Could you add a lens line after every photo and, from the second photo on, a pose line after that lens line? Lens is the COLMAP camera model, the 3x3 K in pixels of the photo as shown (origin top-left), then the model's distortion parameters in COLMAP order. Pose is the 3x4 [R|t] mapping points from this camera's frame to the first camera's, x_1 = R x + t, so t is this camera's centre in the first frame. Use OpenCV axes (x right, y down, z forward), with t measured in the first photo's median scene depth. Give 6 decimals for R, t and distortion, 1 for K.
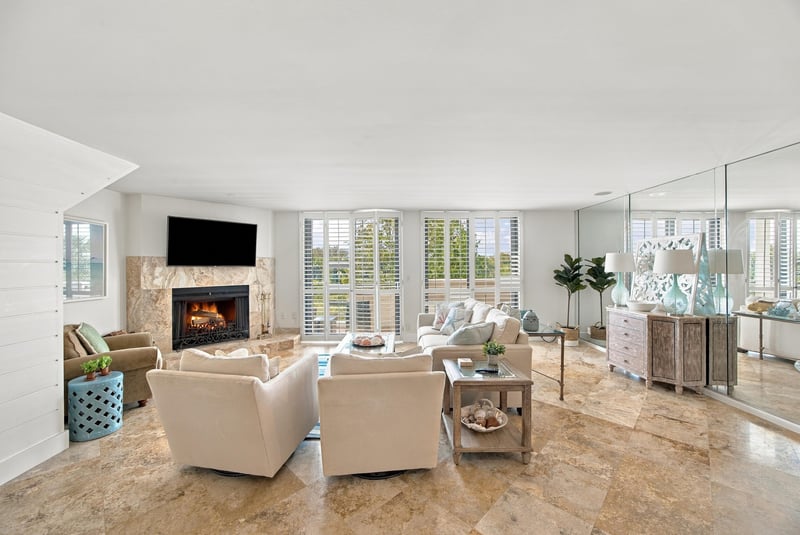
lens RADIAL K [[311.6, 0, 398.4], [0, 311.6, 266.1], [0, 0, 1]] dist [-0.012528, 0.002077]
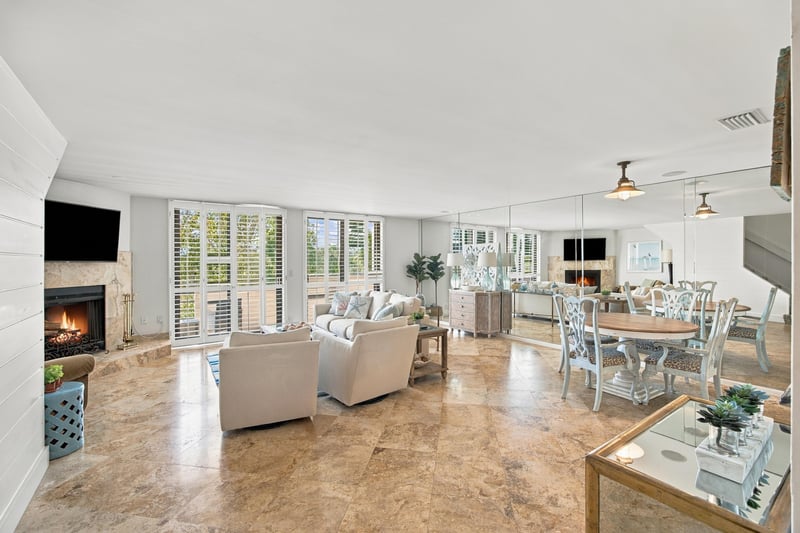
lens RADIAL K [[348.8, 0, 398.2], [0, 348.8, 264.0], [0, 0, 1]] dist [-0.004334, 0.000238]
pose [[0.824678, -0.001885, 0.565599, -0.405657], [-0.001211, 0.999986, 0.005097, 0.000653], [-0.565601, -0.004888, 0.824665, -0.199714]]
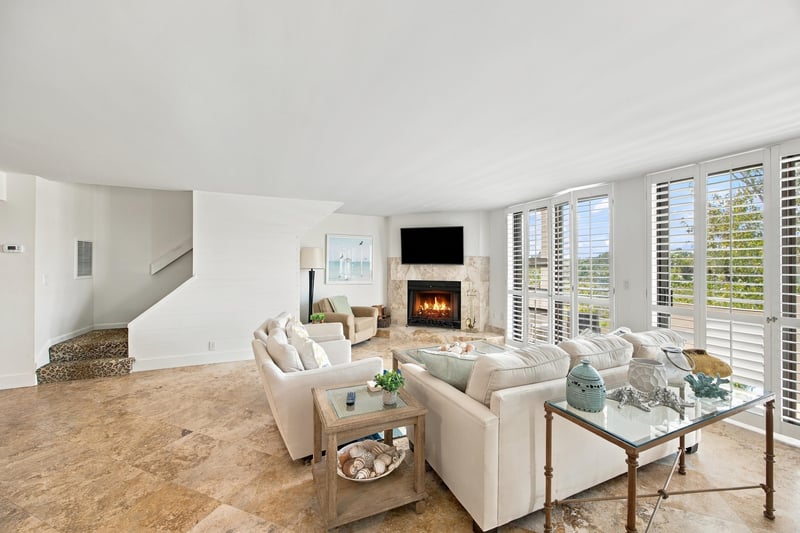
lens RADIAL K [[311.6, 0, 398.0], [0, 311.6, 264.8], [0, 0, 1]] dist [-0.012528, 0.002077]
pose [[0.388200, 0.003606, -0.921568, 0.514447], [-0.008155, 0.999967, 0.000477, 0.002827], [0.921539, 0.007330, 0.388217, 0.397765]]
